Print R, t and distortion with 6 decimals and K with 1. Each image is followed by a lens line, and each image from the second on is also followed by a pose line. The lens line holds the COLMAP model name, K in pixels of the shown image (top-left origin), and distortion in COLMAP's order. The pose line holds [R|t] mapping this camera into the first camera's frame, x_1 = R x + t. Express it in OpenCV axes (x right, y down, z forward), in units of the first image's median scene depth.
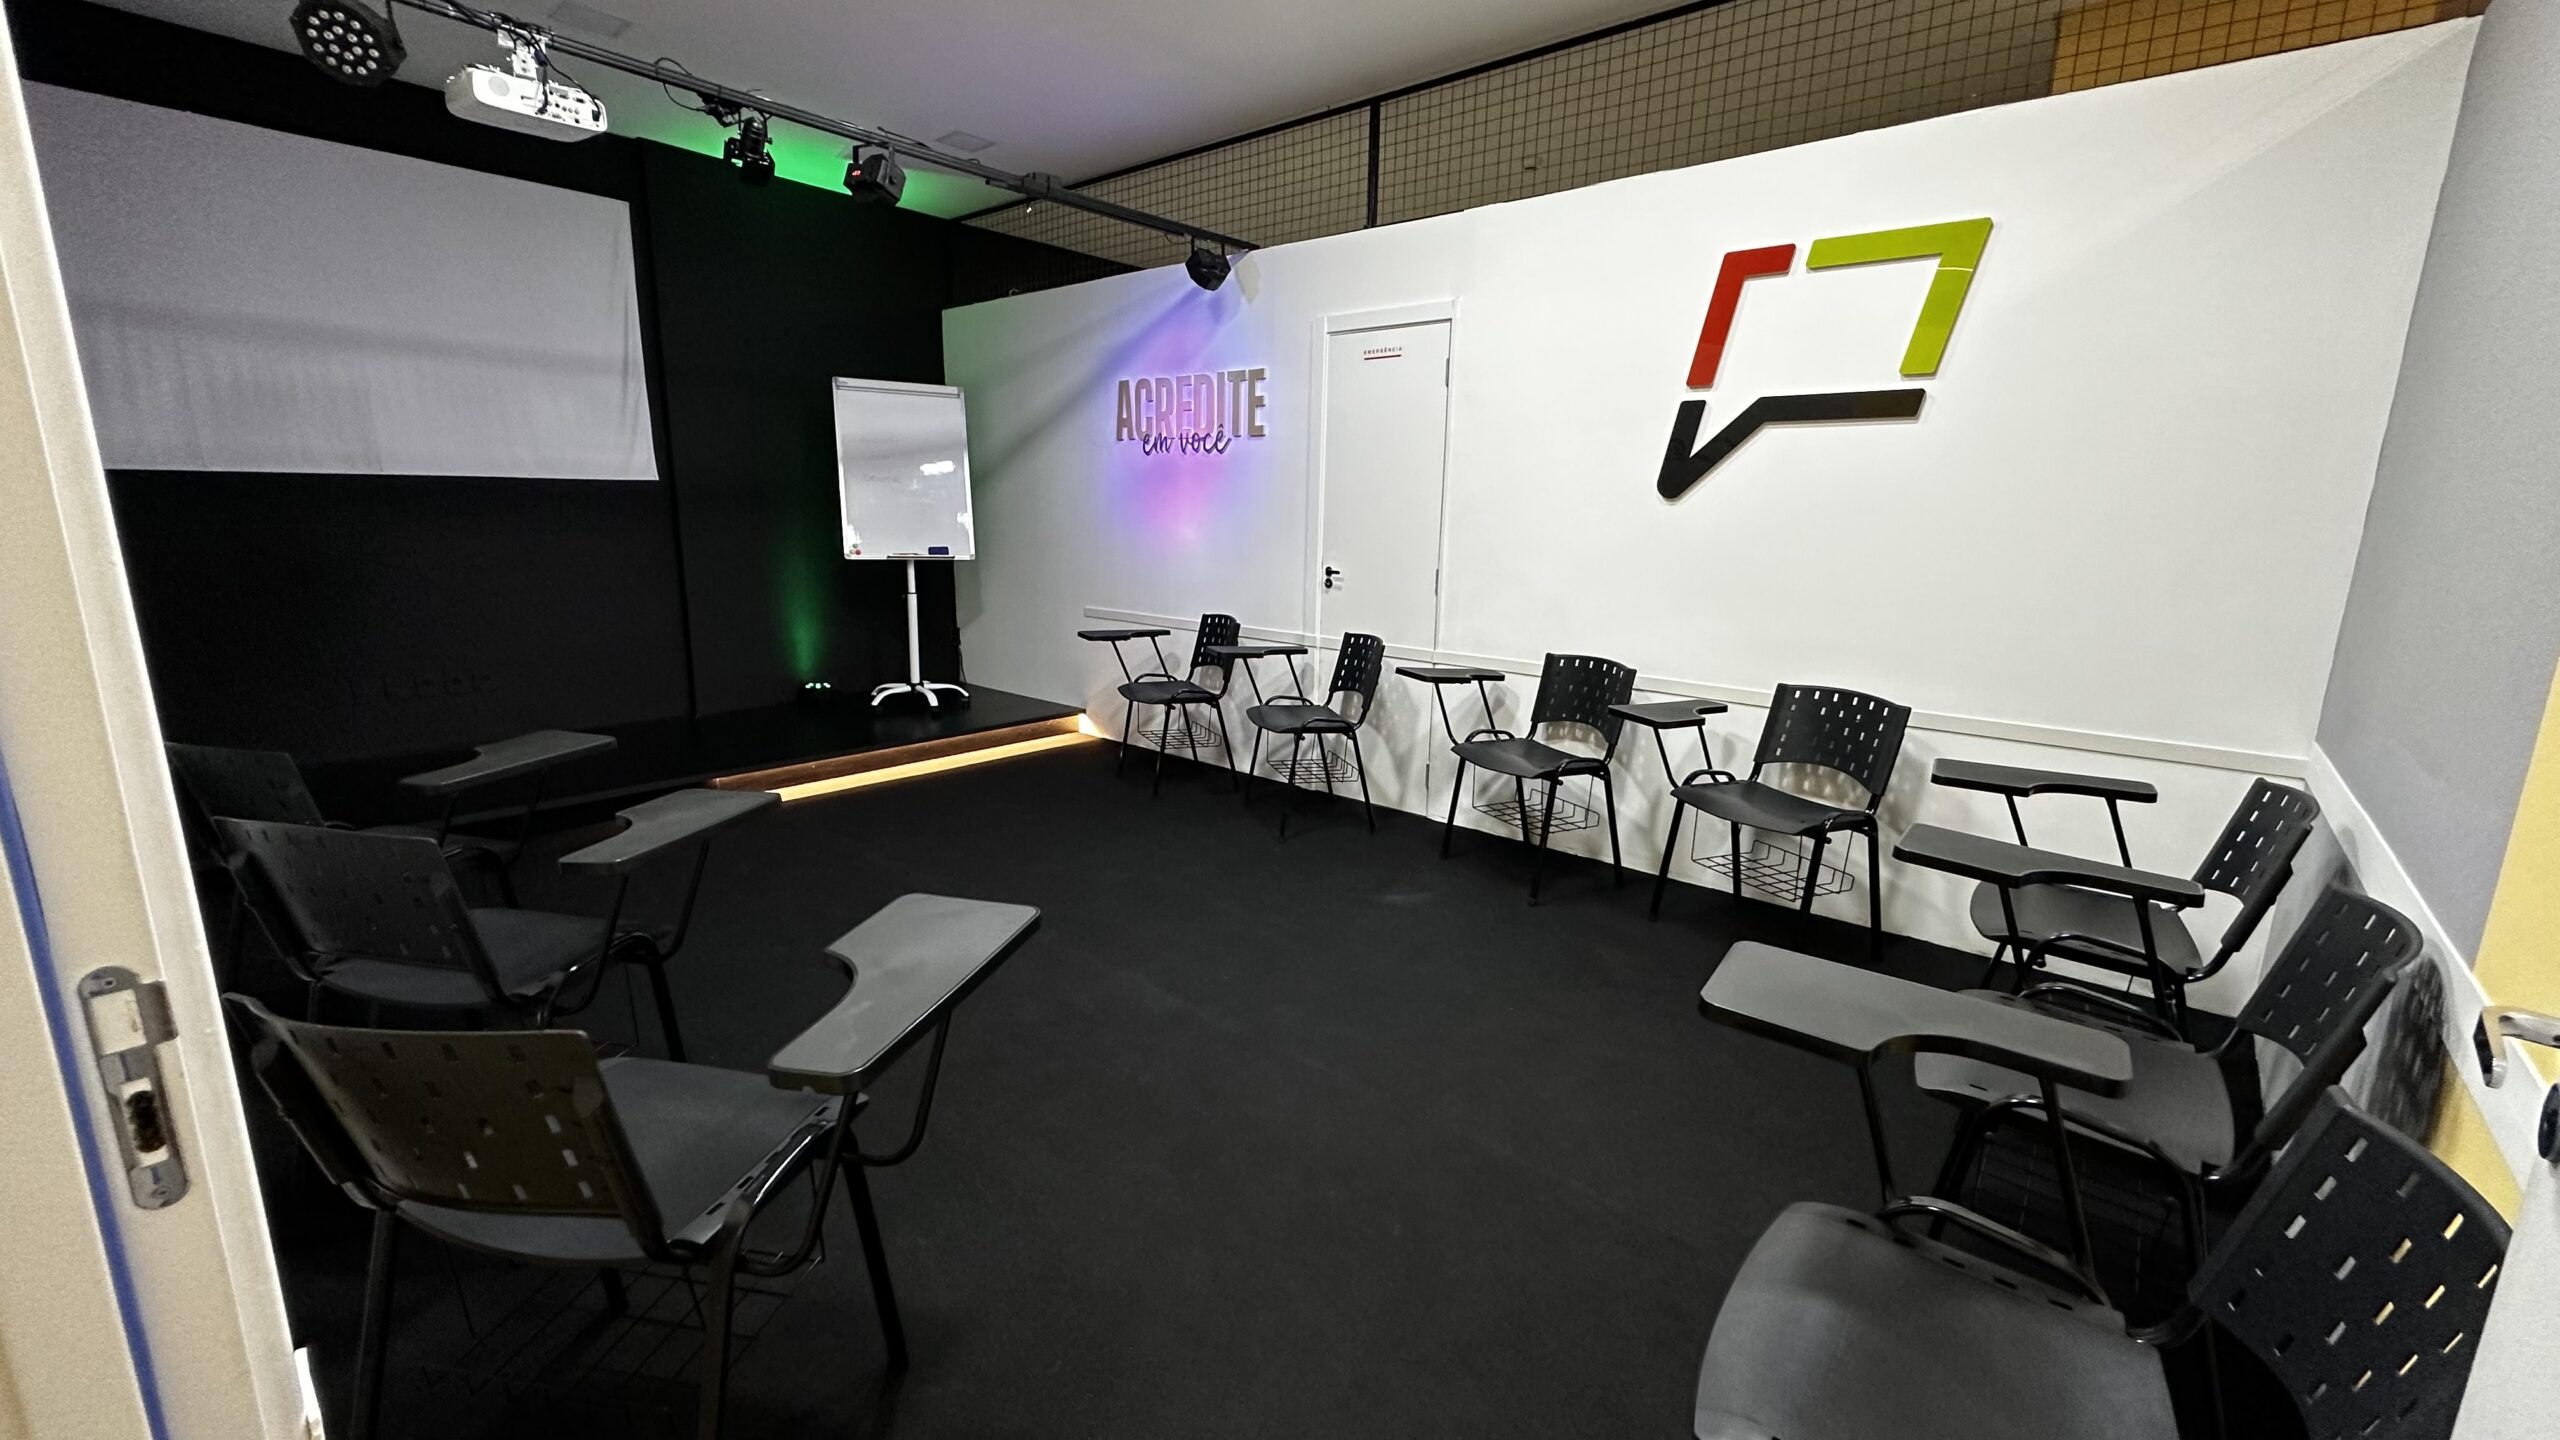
lens RADIAL K [[1037.9, 0, 1264.2], [0, 1037.9, 727.9], [0, 0, 1]] dist [-0.002156, -0.000267]
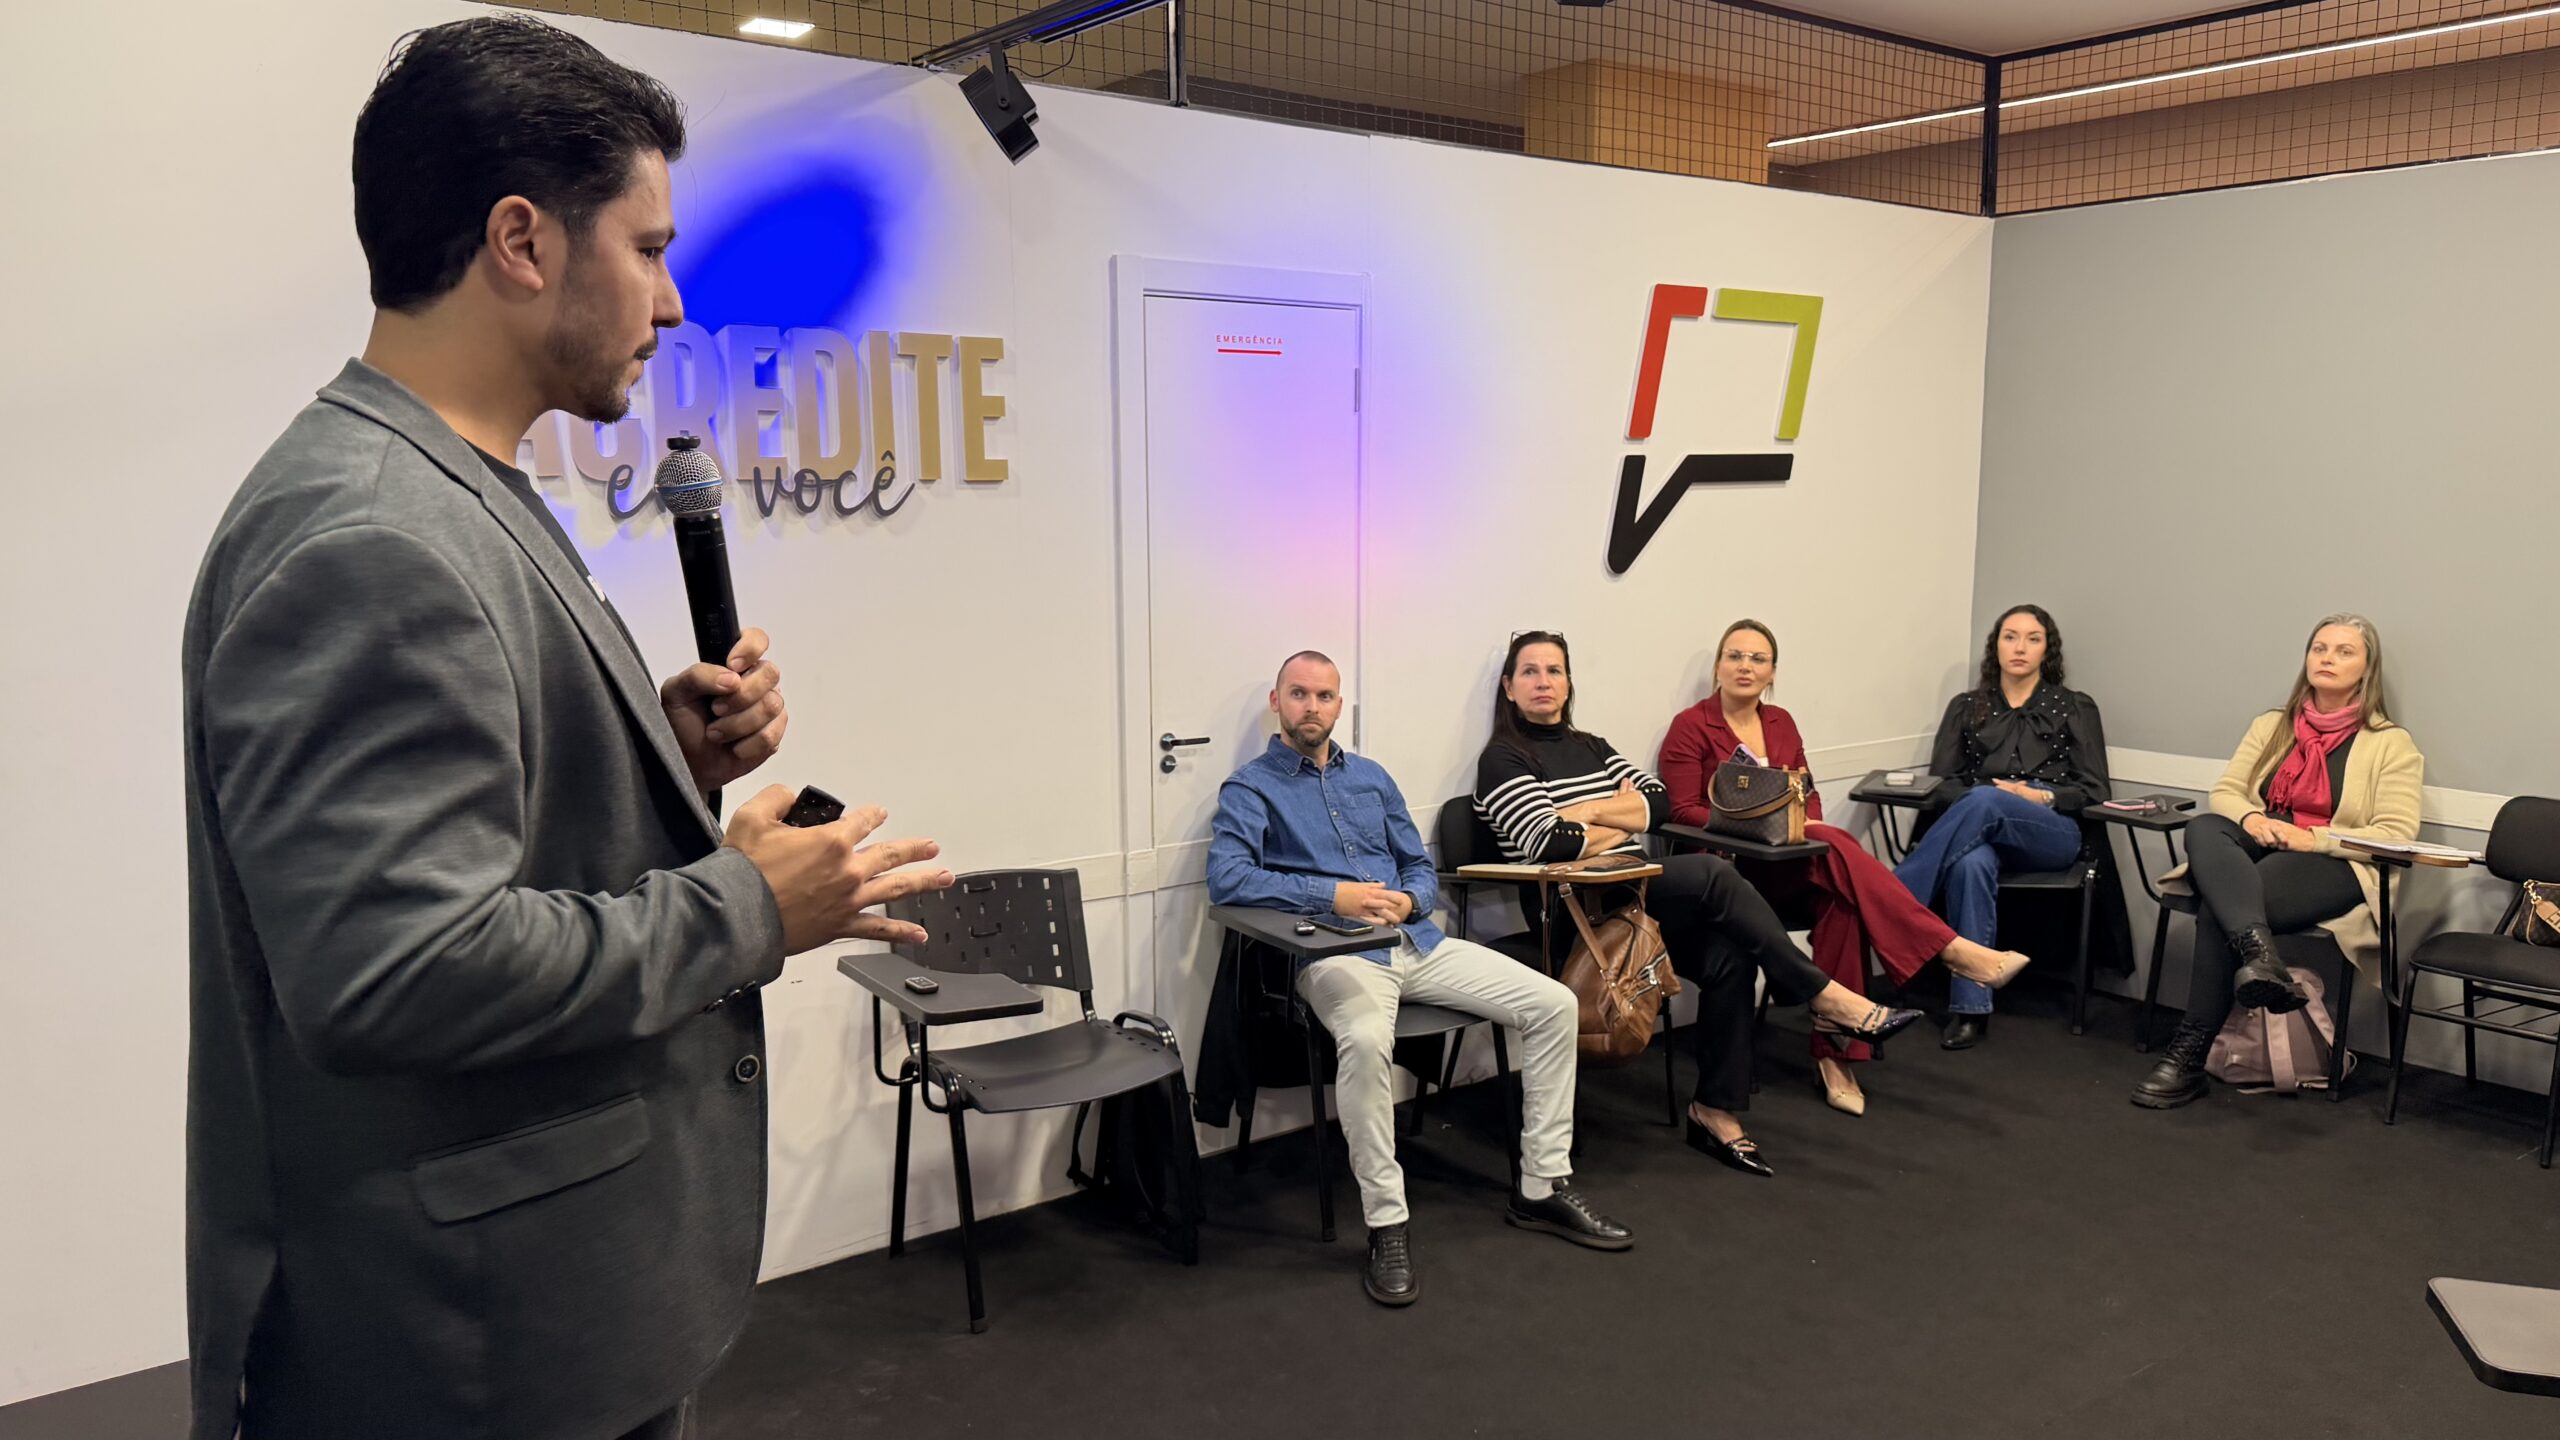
lens RADIAL K [[1804.2, 0, 1254.2], [0, 1804.2, 718.7], [0, 0, 1]] dist [0.053985, -0.064237]
pose [[0.212503, -0.146088, 0.966178, -1.026451], [0.215771, 0.971370, 0.099415, -0.314504], [-0.953040, 0.187347, 0.237941, 0.968982]]
